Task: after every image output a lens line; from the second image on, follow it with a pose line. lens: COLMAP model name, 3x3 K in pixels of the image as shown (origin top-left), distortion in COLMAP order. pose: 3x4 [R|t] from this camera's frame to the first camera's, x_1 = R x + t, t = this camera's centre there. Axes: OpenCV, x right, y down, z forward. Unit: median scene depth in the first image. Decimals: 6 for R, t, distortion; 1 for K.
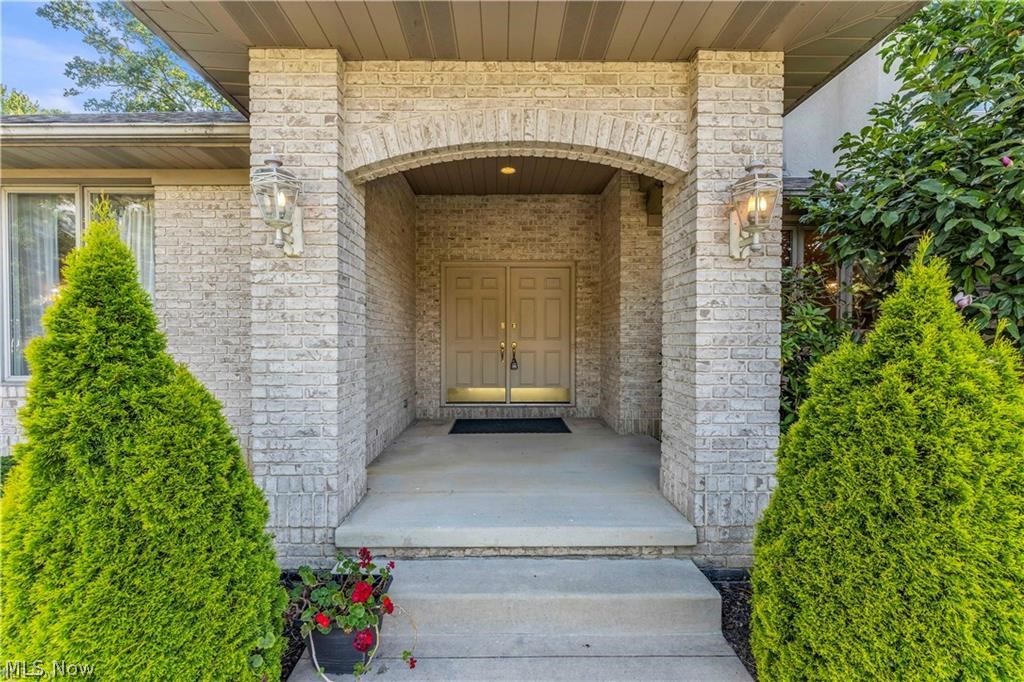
lens RADIAL K [[412.9, 0, 506.5], [0, 412.9, 343.8], [0, 0, 1]] dist [-0.001810, -0.000019]
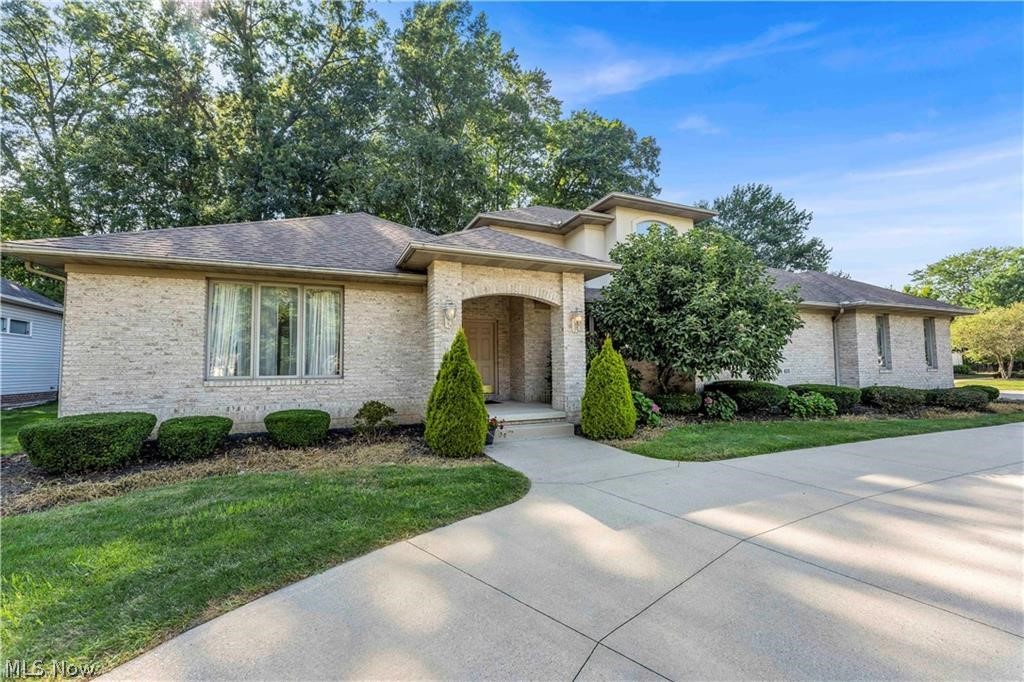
lens RADIAL K [[412.9, 0, 512.2], [0, 412.9, 342.3], [0, 0, 1]] dist [-0.001810, -0.000019]
pose [[0.921126, 0.014259, 0.389003, -1.229071], [0.016560, 0.996989, -0.075756, 0.126701], [-0.388912, 0.076223, 0.918116, -1.914517]]
